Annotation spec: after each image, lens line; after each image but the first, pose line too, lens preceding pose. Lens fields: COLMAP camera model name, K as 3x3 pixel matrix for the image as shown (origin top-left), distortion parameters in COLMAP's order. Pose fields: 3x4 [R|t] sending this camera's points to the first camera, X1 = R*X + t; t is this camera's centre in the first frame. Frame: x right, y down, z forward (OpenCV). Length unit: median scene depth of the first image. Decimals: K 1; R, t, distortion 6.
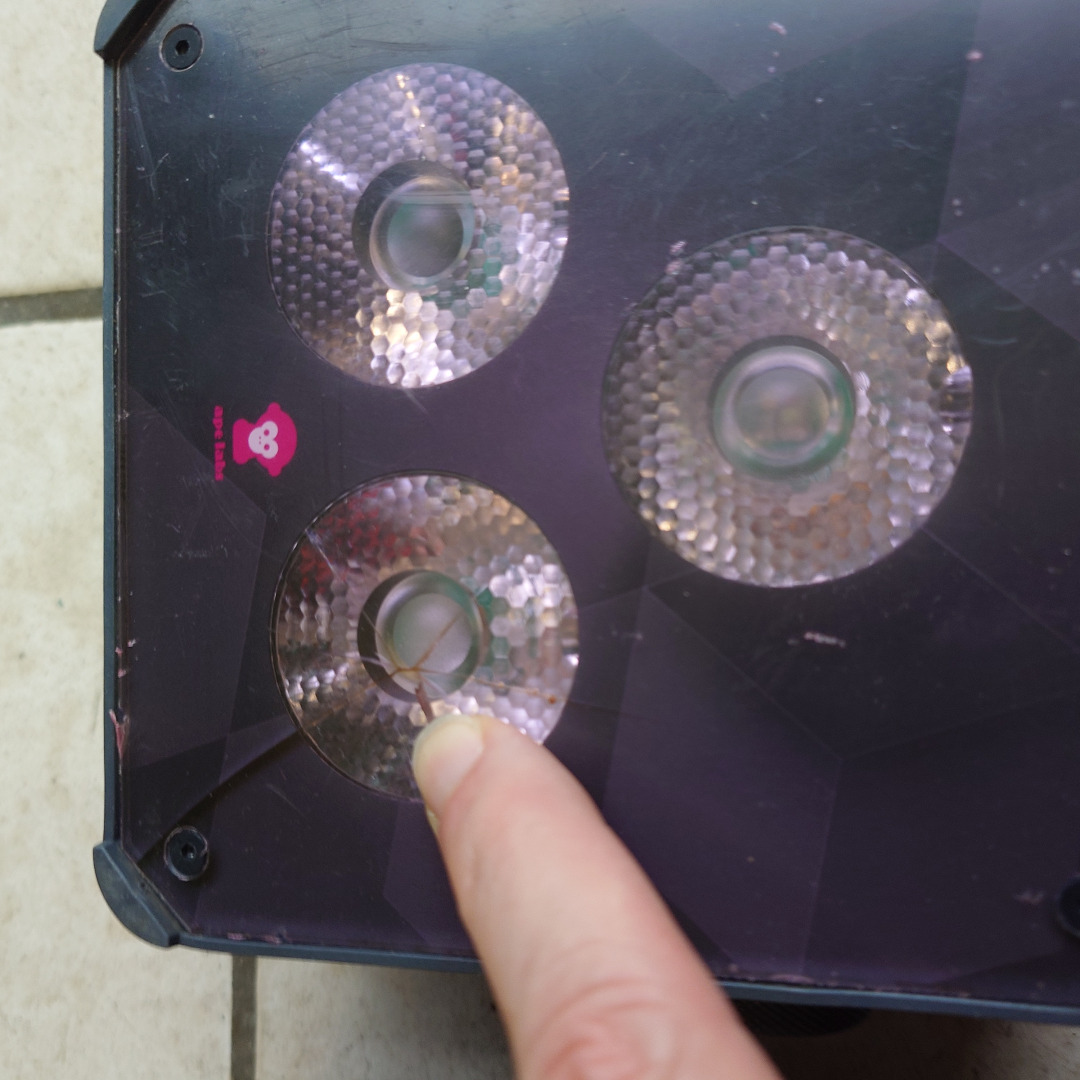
lens RADIAL K [[1120.1, 0, 541.7], [0, 1120.1, 543.4], [0, 0, 1]] dist [-0.000446, 0.000000]
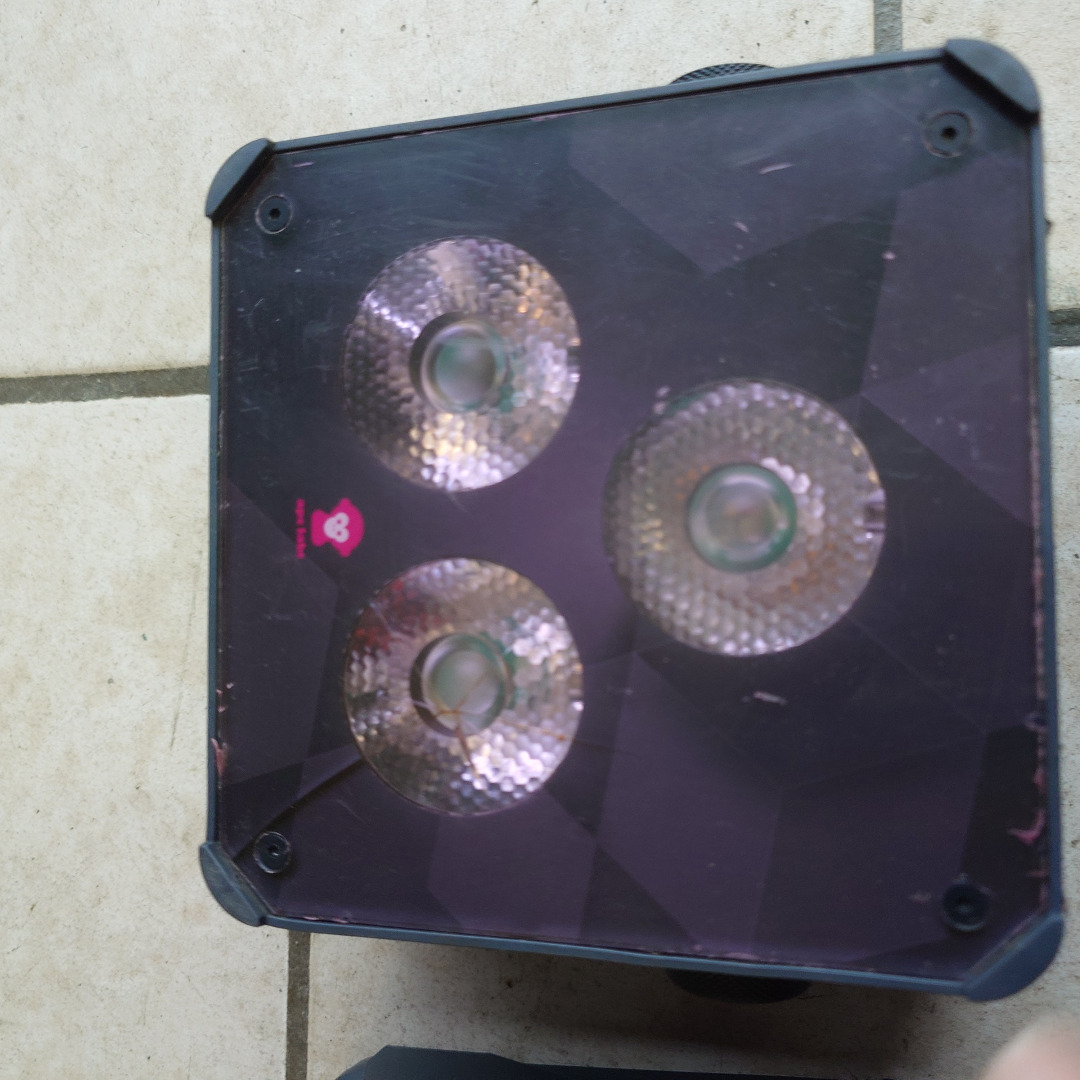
lens RADIAL K [[1120.1, 0, 535.7], [0, 1120.1, 544.1], [0, 0, 1]] dist [-0.000446, 0.000000]
pose [[0.999821, 0.012590, -0.014105, -0.004667], [-0.012576, 0.999920, 0.001093, -0.079400], [0.014118, -0.000915, 0.999900, -0.269814]]
